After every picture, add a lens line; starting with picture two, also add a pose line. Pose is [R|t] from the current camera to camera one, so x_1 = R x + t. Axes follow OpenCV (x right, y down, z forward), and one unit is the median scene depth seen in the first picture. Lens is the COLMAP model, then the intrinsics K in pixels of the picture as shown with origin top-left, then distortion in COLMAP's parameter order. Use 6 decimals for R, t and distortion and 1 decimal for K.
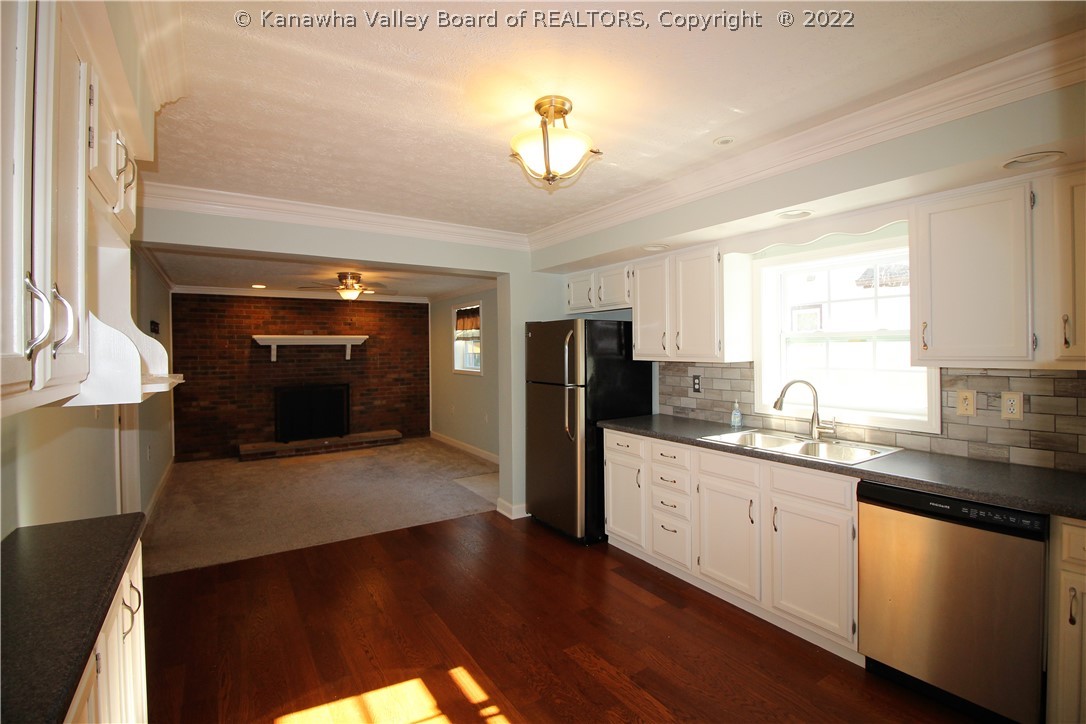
lens RADIAL K [[498.8, 0, 541.5], [0, 498.8, 353.0], [0, 0, 1]] dist [-0.026028, -0.002272]
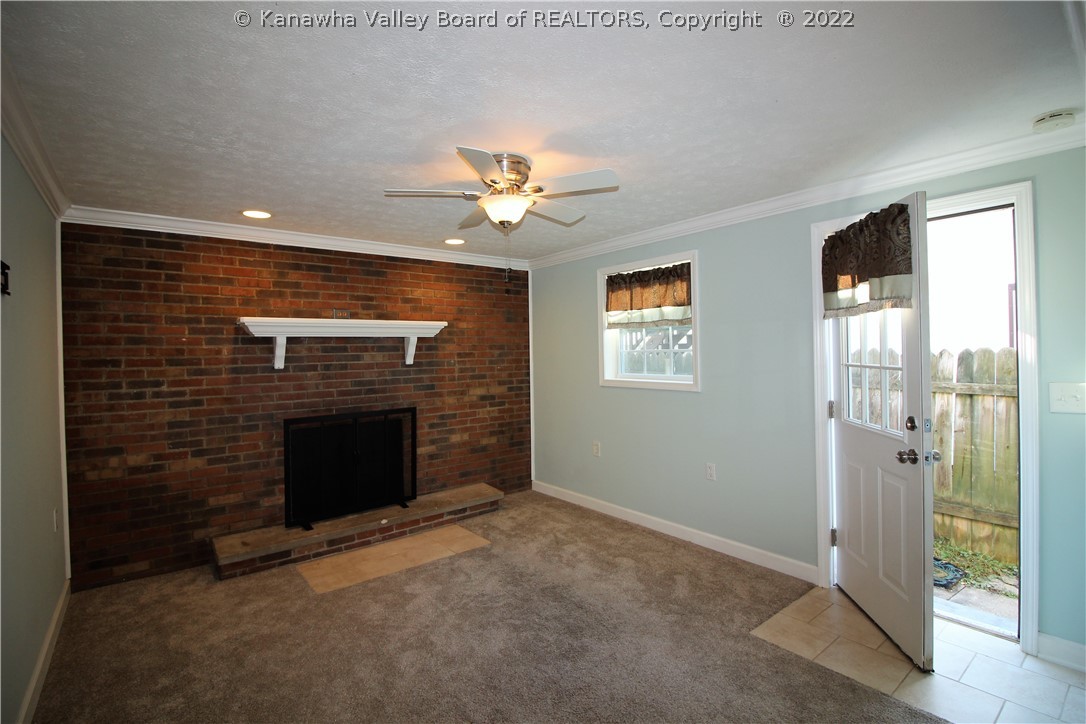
lens RADIAL K [[498.8, 0, 541.0], [0, 498.8, 354.5], [0, 0, 1]] dist [-0.026028, -0.002272]
pose [[0.995562, -0.008665, 0.093705, -0.316946], [0.009170, 0.999946, -0.004954, 0.006925], [-0.093657, 0.005791, 0.995588, 0.459921]]
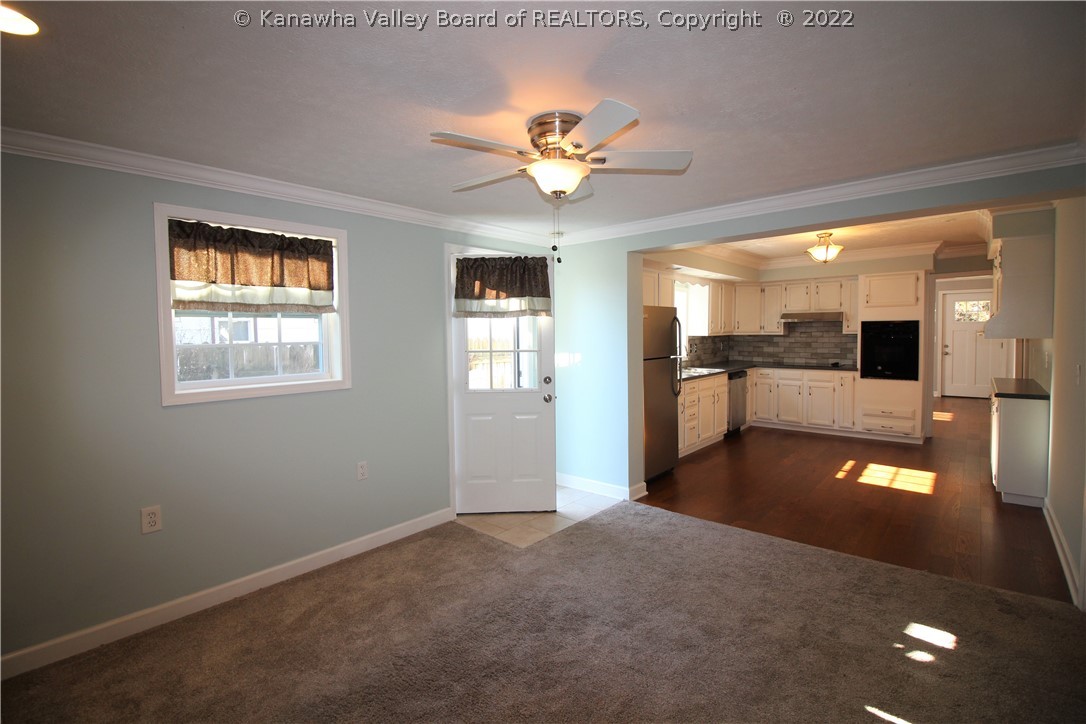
lens RADIAL K [[498.8, 0, 537.8], [0, 498.8, 361.9], [0, 0, 1]] dist [-0.026028, -0.002272]
pose [[-0.272088, -0.040576, 0.961417, -0.594130], [0.028024, 0.998353, 0.050066, 0.001040], [-0.961864, 0.040565, -0.270502, 0.900502]]
